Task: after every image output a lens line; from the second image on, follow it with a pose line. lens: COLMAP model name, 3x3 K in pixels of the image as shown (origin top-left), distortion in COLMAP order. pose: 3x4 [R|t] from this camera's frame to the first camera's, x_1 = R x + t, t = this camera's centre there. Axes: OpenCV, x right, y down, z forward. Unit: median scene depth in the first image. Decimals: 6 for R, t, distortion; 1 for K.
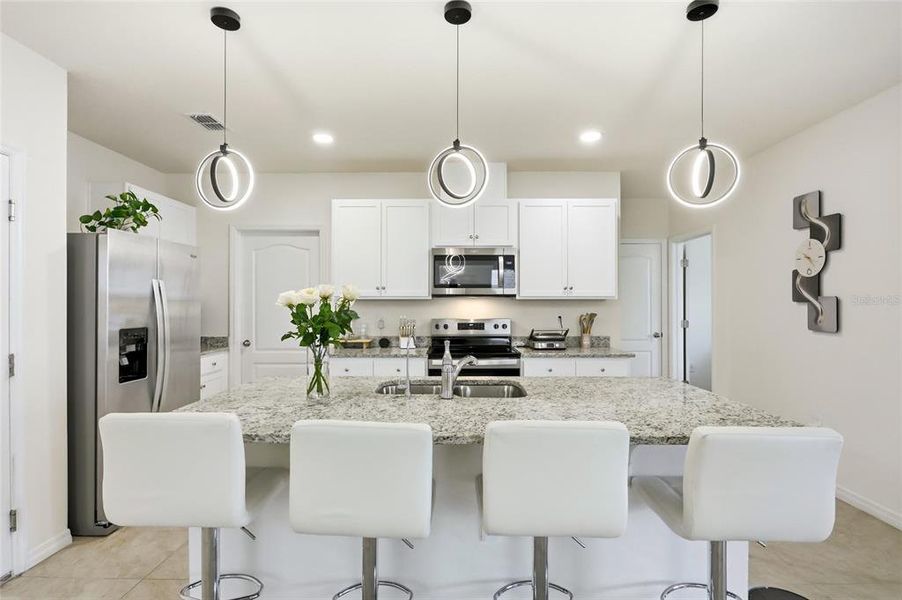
lens RADIAL K [[440.7, 0, 446.2], [0, 440.7, 299.0], [0, 0, 1]] dist [-0.010957, 0.002853]
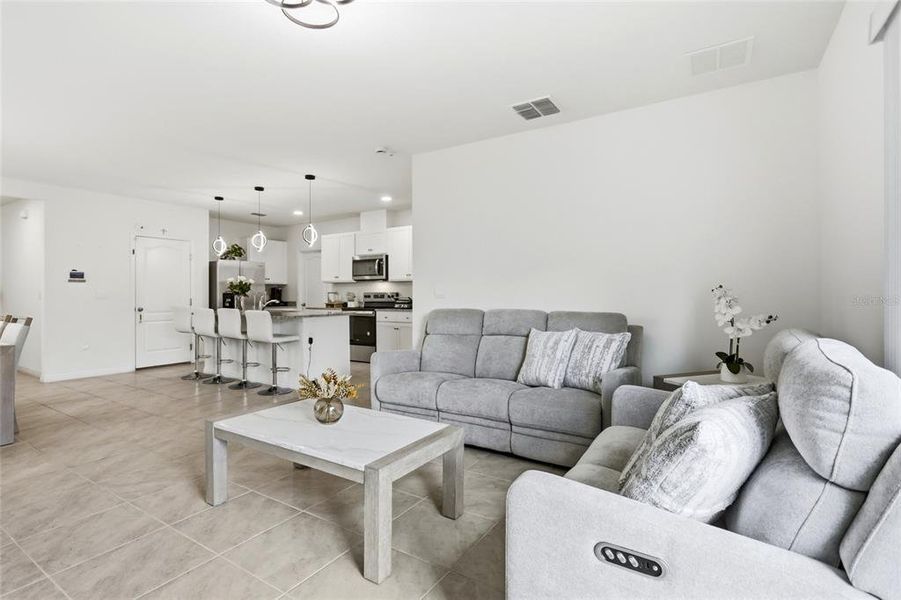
lens RADIAL K [[440.2, 0, 449.1], [0, 440.2, 291.6], [0, 0, 1]] dist [-0.010957, 0.002853]
pose [[0.851297, -0.005656, -0.524653, 1.375137], [0.008085, 0.999965, 0.002340, 0.041922], [0.524621, -0.006234, 0.851313, -0.472589]]
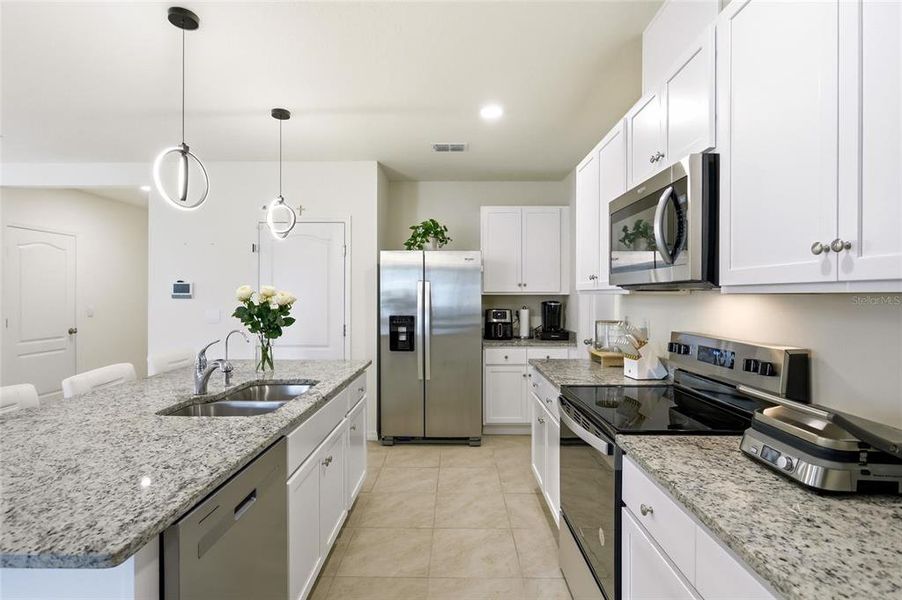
lens RADIAL K [[440.7, 0, 451.5], [0, 440.7, 294.7], [0, 0, 1]] dist [-0.010957, 0.002853]
pose [[0.010720, -0.003219, -0.999937, 0.515649], [0.007994, 0.999963, -0.003133, 0.001257], [0.999911, -0.007960, 0.010745, 0.776746]]
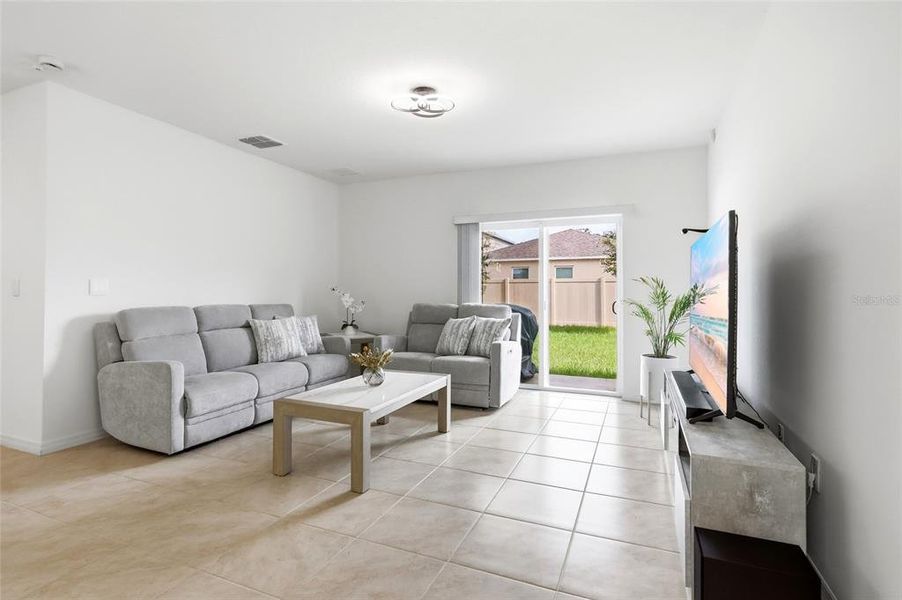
lens RADIAL K [[440.7, 0, 453.8], [0, 440.7, 294.1], [0, 0, 1]] dist [-0.010957, 0.002853]
pose [[0.364047, -0.002165, 0.931378, 0.213601], [-0.009740, 0.999934, 0.006132, 0.046723], [-0.931330, -0.011304, 0.364001, -0.477282]]
